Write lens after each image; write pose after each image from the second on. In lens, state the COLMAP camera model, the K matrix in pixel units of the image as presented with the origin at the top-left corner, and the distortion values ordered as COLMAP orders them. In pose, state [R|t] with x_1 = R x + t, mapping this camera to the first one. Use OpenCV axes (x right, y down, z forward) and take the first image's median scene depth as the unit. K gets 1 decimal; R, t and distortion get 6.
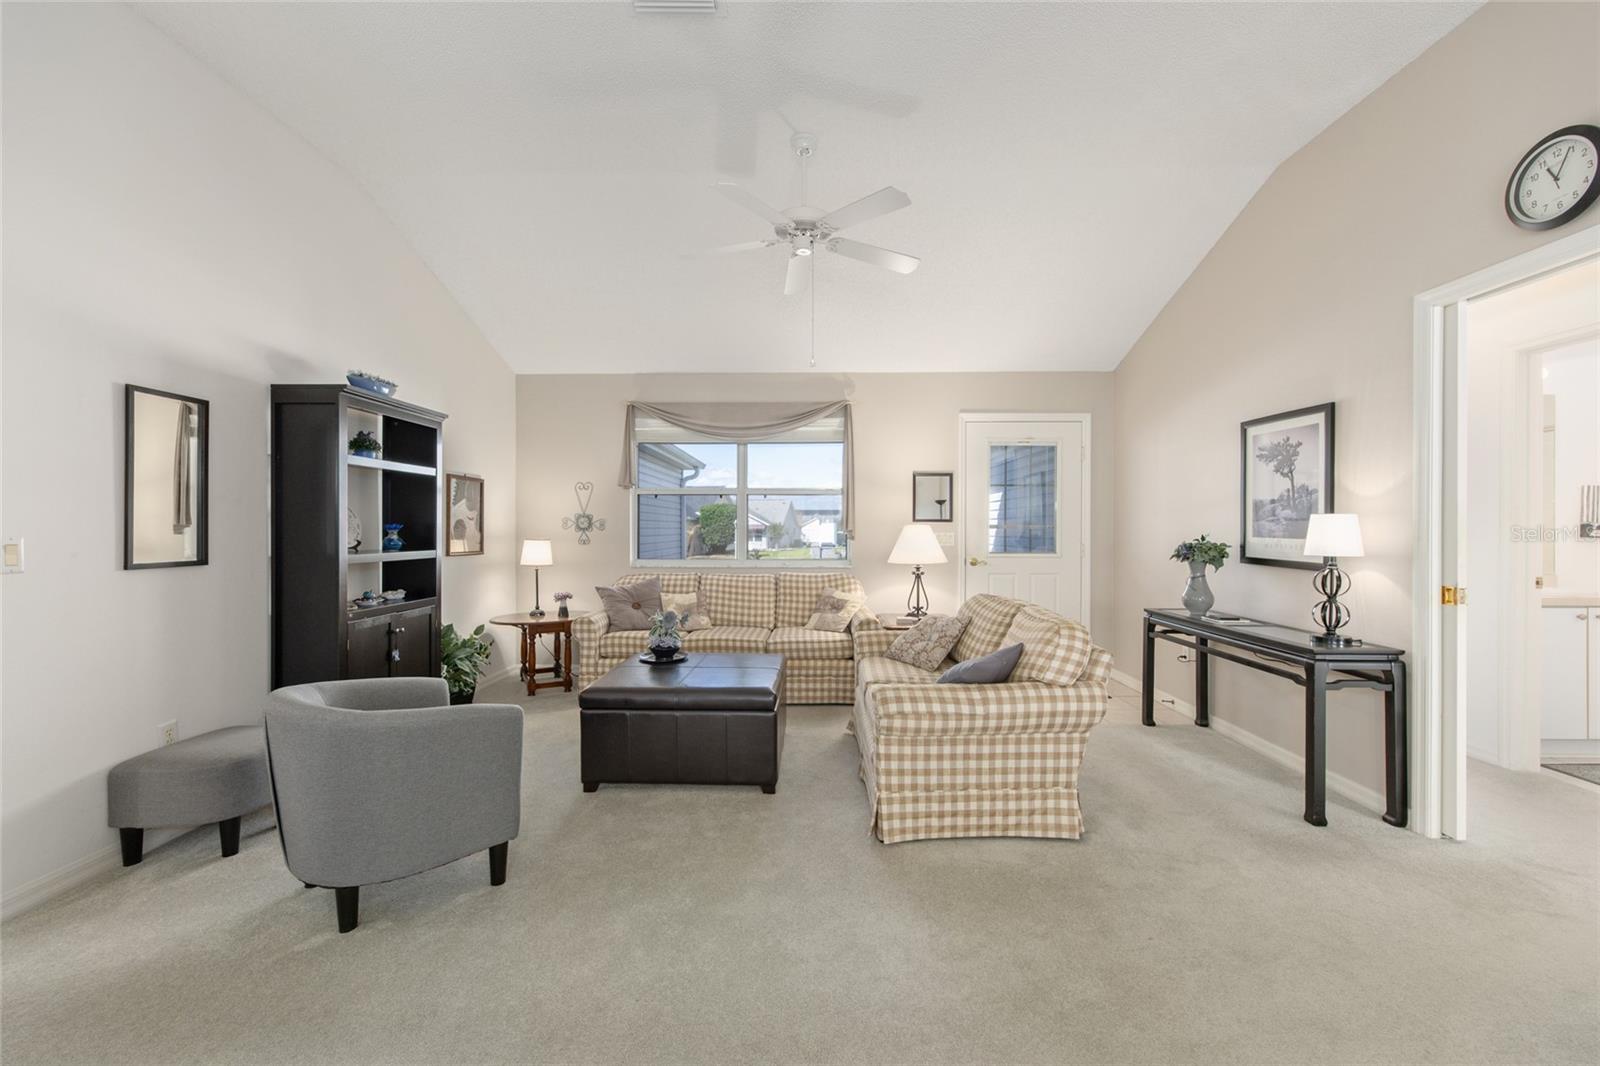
lens RADIAL K [[642.0, 0, 802.0], [0, 642.0, 531.4], [0, 0, 1]] dist [0.001518, 0.000245]
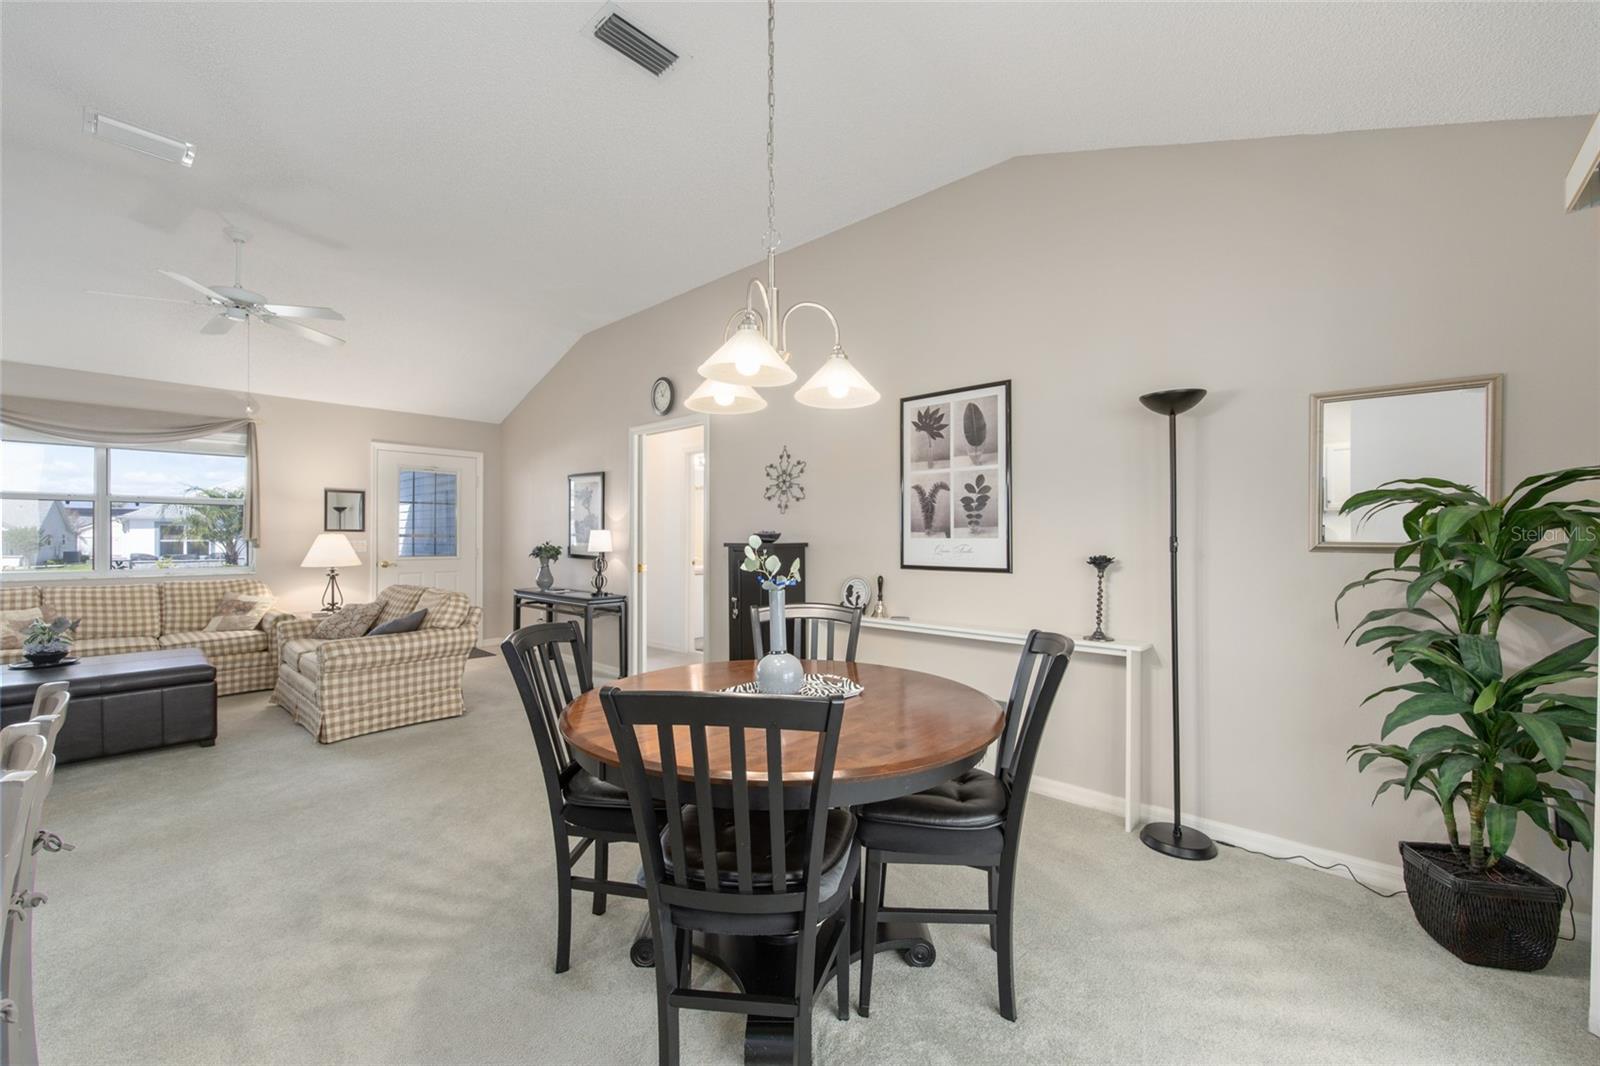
lens RADIAL K [[640.2, 0, 799.7], [0, 640.2, 537.9], [0, 0, 1]] dist [0.001282, 0.000294]
pose [[0.658916, -0.002499, 0.752212, -0.202219], [0.002940, 0.999995, 0.000747, -0.002534], [-0.752211, 0.001719, 0.658920, -0.620979]]
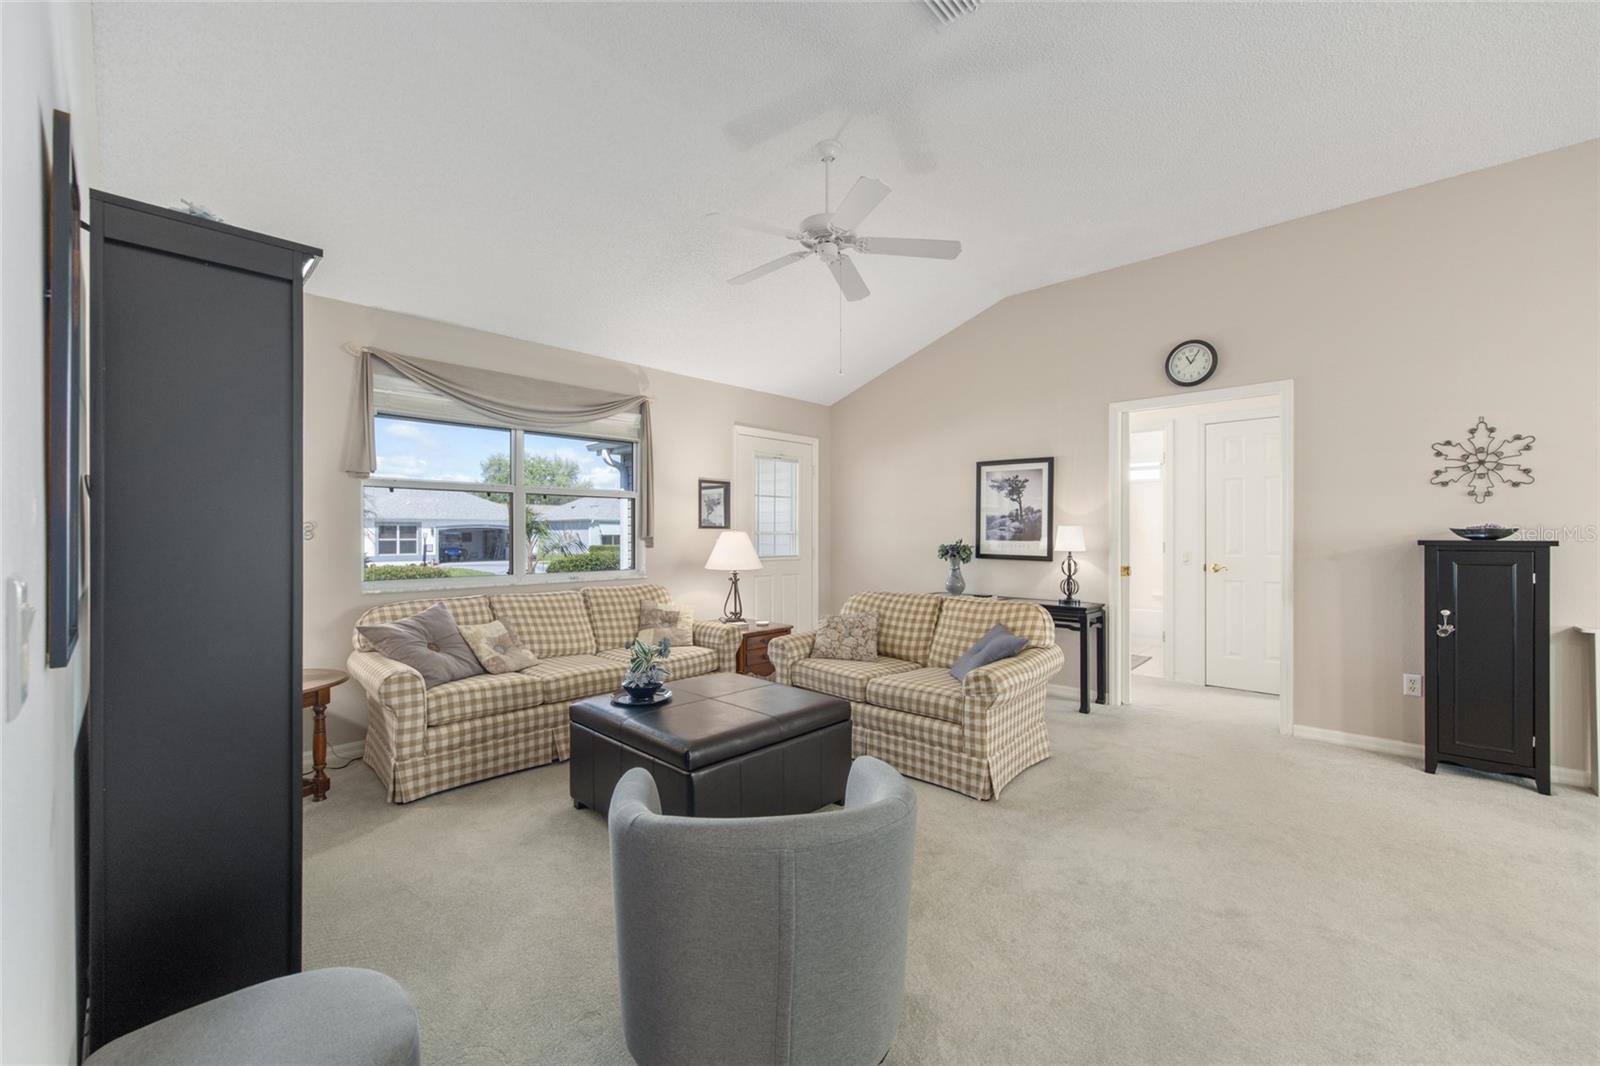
lens RADIAL K [[643.7, 0, 804.3], [0, 643.7, 530.9], [0, 0, 1]] dist [-0.001002, 0.000377]
pose [[0.672215, 0.001846, 0.740354, -0.709064], [0.005258, 0.999960, -0.007268, -0.004478], [-0.740337, 0.008778, 0.672178, 0.325384]]
